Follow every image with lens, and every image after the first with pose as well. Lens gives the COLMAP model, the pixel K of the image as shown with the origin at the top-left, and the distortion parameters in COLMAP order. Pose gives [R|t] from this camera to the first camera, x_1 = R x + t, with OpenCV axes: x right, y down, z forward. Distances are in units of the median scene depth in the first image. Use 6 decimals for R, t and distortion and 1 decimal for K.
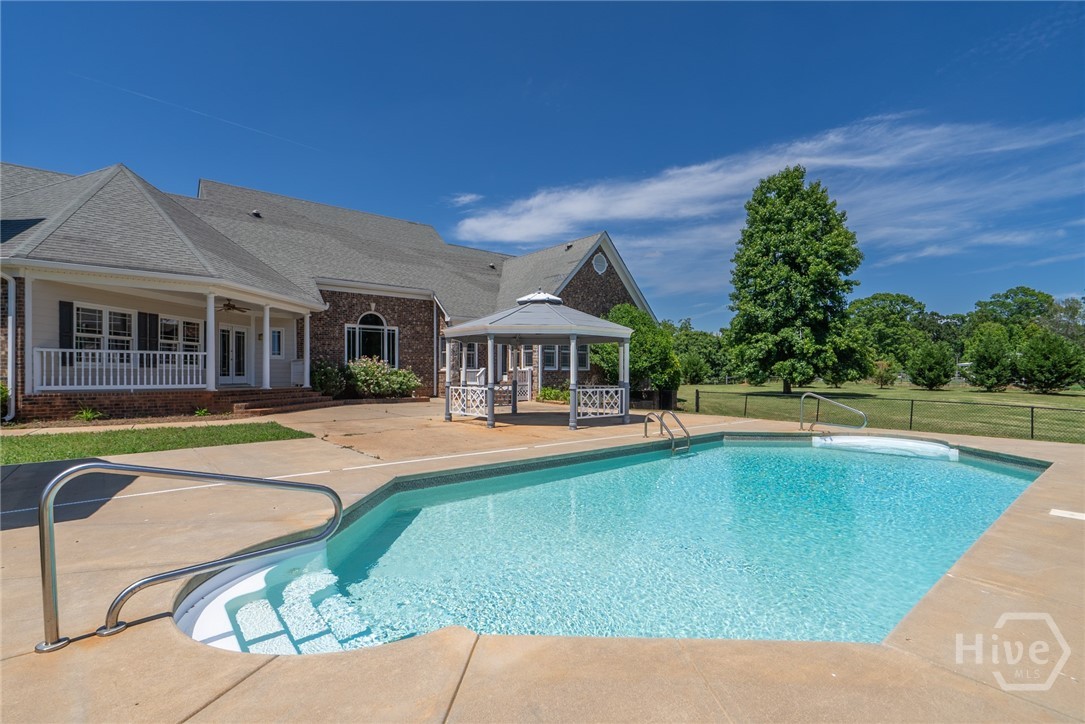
lens RADIAL K [[509.2, 0, 542.5], [0, 509.2, 362.0], [0, 0, 1]] dist [-0.004024, -0.000263]
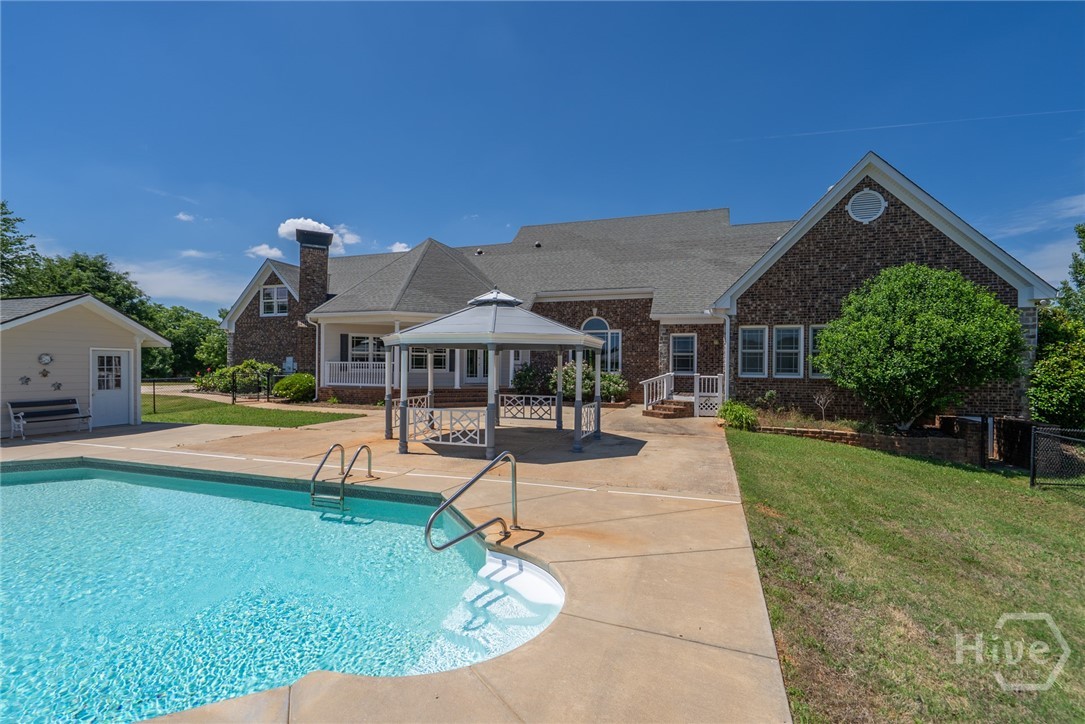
lens RADIAL K [[502.3, 0, 542.5], [0, 502.3, 362.0], [0, 0, 1]] dist [-0.003061, 0.000361]
pose [[0.507197, -0.002668, -0.861826, 0.634064], [0.012007, 0.999920, 0.003971, -0.016502], [0.861746, -0.012362, 0.507189, 0.511832]]
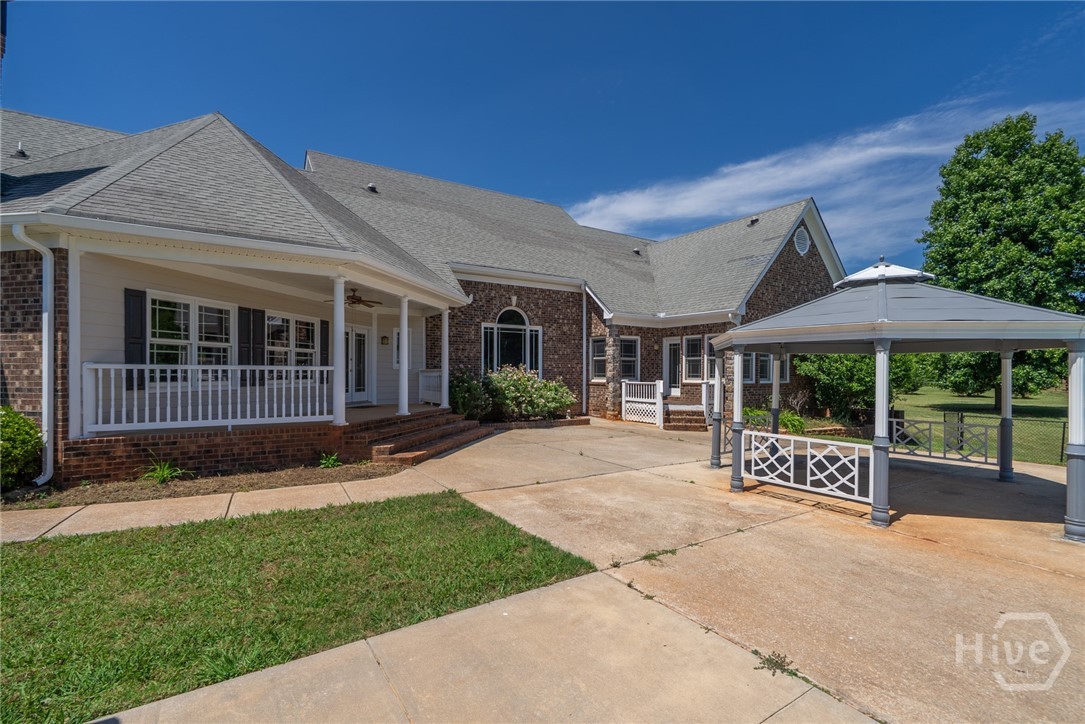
lens RADIAL K [[502.3, 0, 542.5], [0, 502.3, 362.0], [0, 0, 1]] dist [-0.003061, 0.000361]
pose [[0.991916, 0.003206, -0.126859, -0.249189], [-0.002829, 0.999991, 0.003150, -0.022321], [0.126868, -0.002765, 0.991916, 0.312645]]
